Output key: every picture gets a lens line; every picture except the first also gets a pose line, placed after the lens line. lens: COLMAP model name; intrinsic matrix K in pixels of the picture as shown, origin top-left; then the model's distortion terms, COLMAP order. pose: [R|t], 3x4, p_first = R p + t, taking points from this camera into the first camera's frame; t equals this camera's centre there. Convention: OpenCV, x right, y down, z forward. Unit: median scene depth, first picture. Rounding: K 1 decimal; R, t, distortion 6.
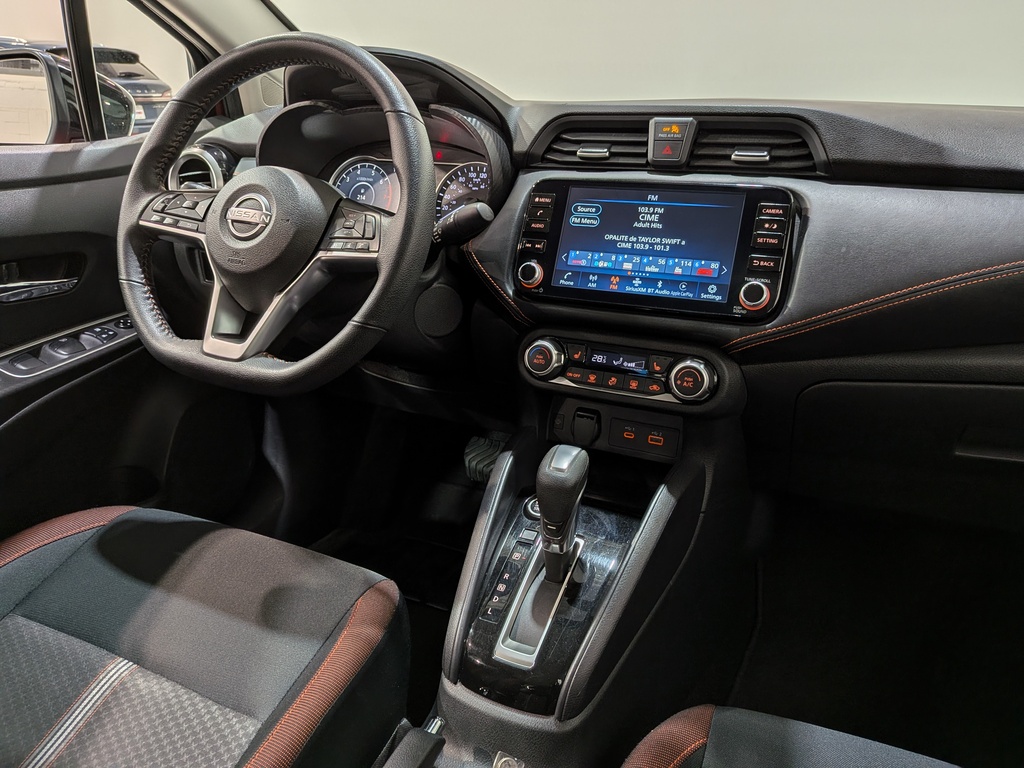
lens RADIAL K [[720.8, 0, 512.0], [0, 720.8, 384.0], [0, 0, 1]] dist [0.111507, -0.226166]
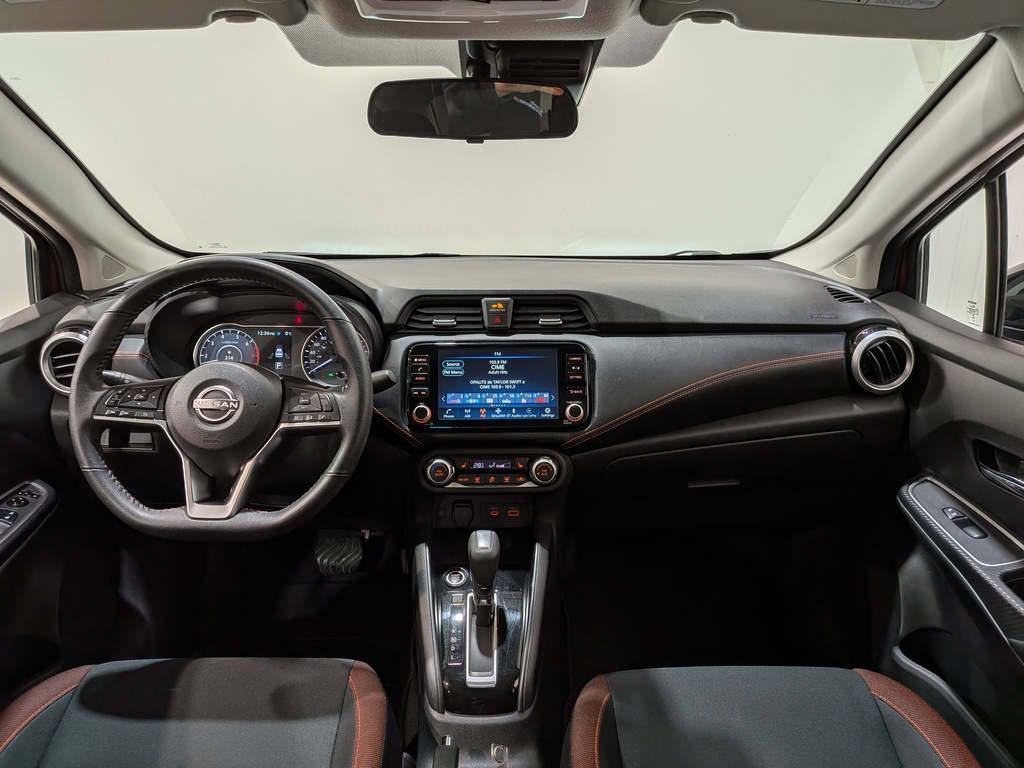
lens RADIAL K [[713.3, 0, 505.5], [0, 713.3, 412.9], [0, 0, 1]] dist [0.107875, -0.210964]
pose [[0.901628, -0.139894, 0.409262, -0.406113], [0.158065, 0.987370, -0.010723, -0.117056], [-0.402593, 0.074358, 0.912354, -0.332657]]
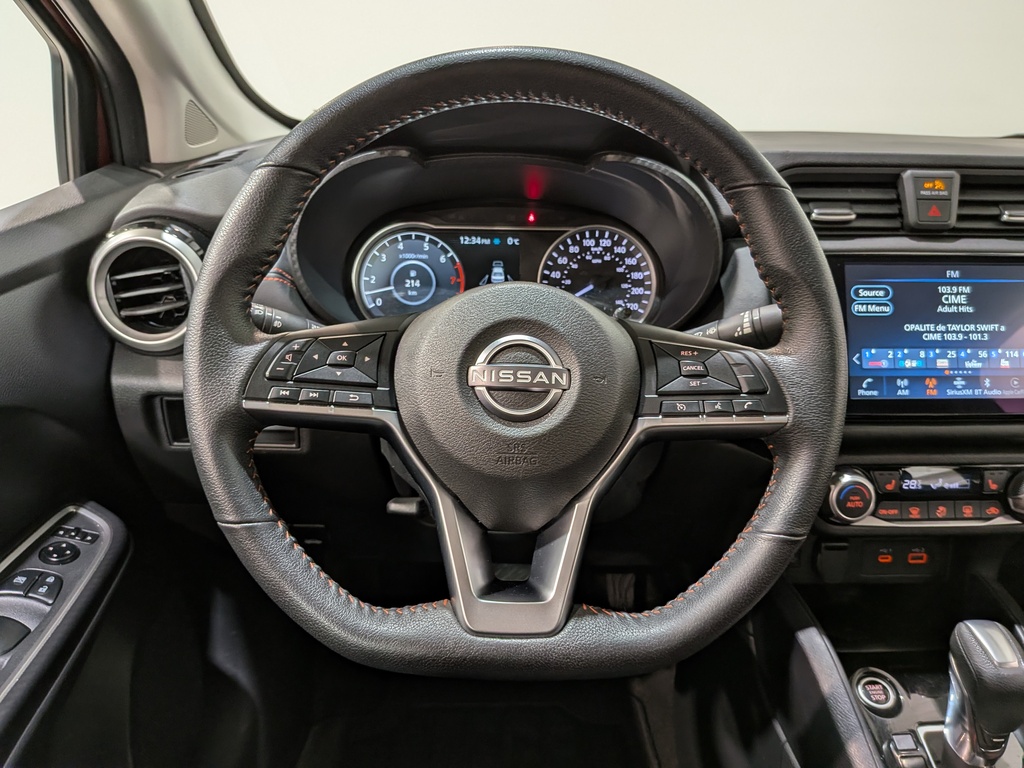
lens RADIAL K [[730.3, 0, 517.8], [0, 730.3, 404.1], [0, 0, 1]] dist [0.061766, -0.131344]
pose [[0.900228, -0.161410, 0.404397, -0.570119], [0.153224, 0.986782, 0.052768, -0.229314], [-0.407569, 0.014460, 0.913060, 0.465691]]
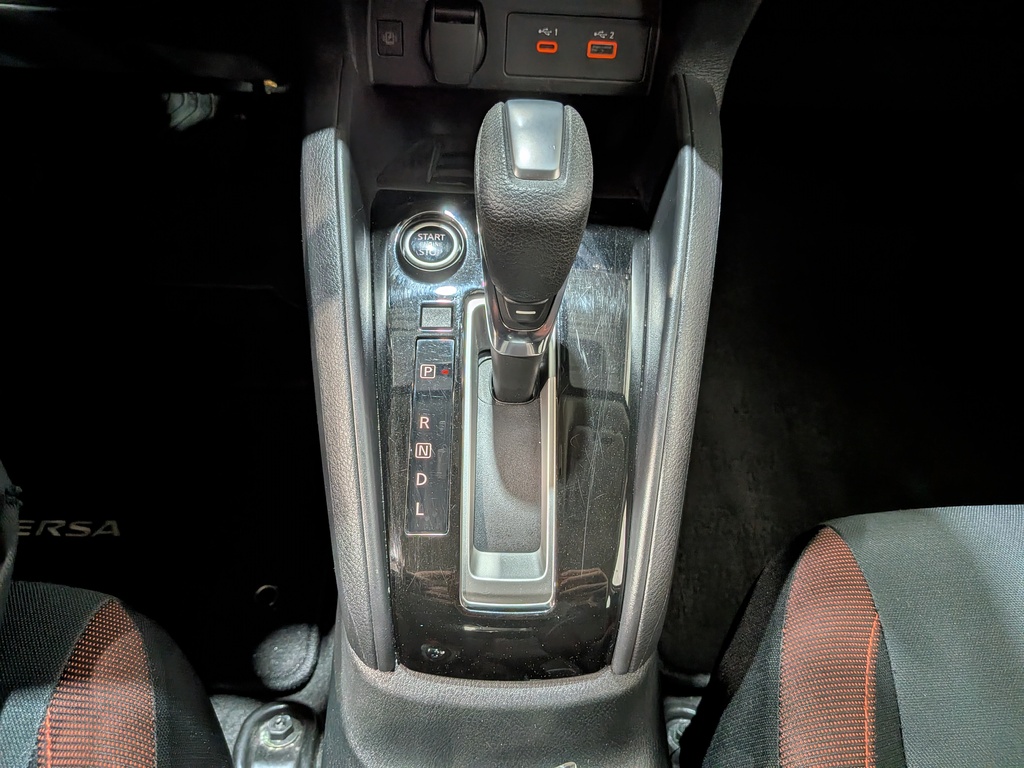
lens RADIAL K [[758.8, 0, 498.4], [0, 758.8, 397.4], [0, 0, 1]] dist [-0.011484, -0.007351]
pose [[0.908998, -0.293221, 0.296216, -0.096753], [0.109000, 0.853193, 0.510079, 0.010077], [-0.402296, -0.431373, 0.807512, 0.563140]]
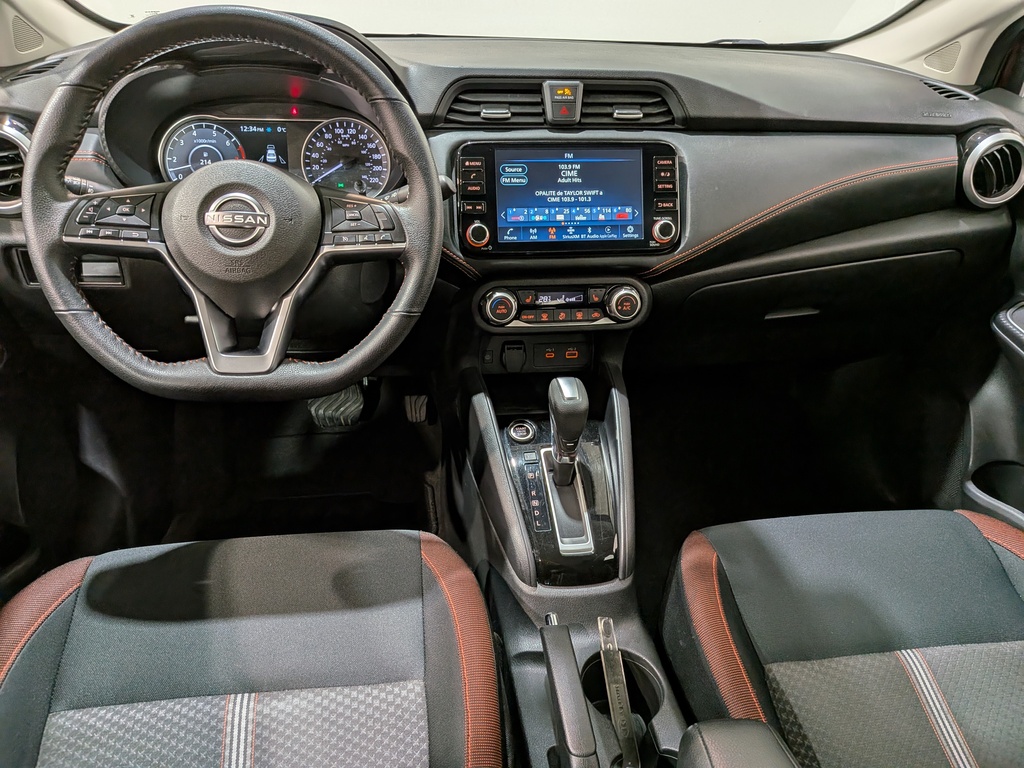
lens RADIAL K [[717.4, 0, 500.5], [0, 717.4, 394.4], [0, 0, 1]] dist [0.081601, -0.146630]
pose [[0.844599, -0.249164, 0.473888, -0.548137], [0.165925, 0.963346, 0.210790, -0.147750], [-0.509040, -0.099403, 0.854984, 0.015757]]
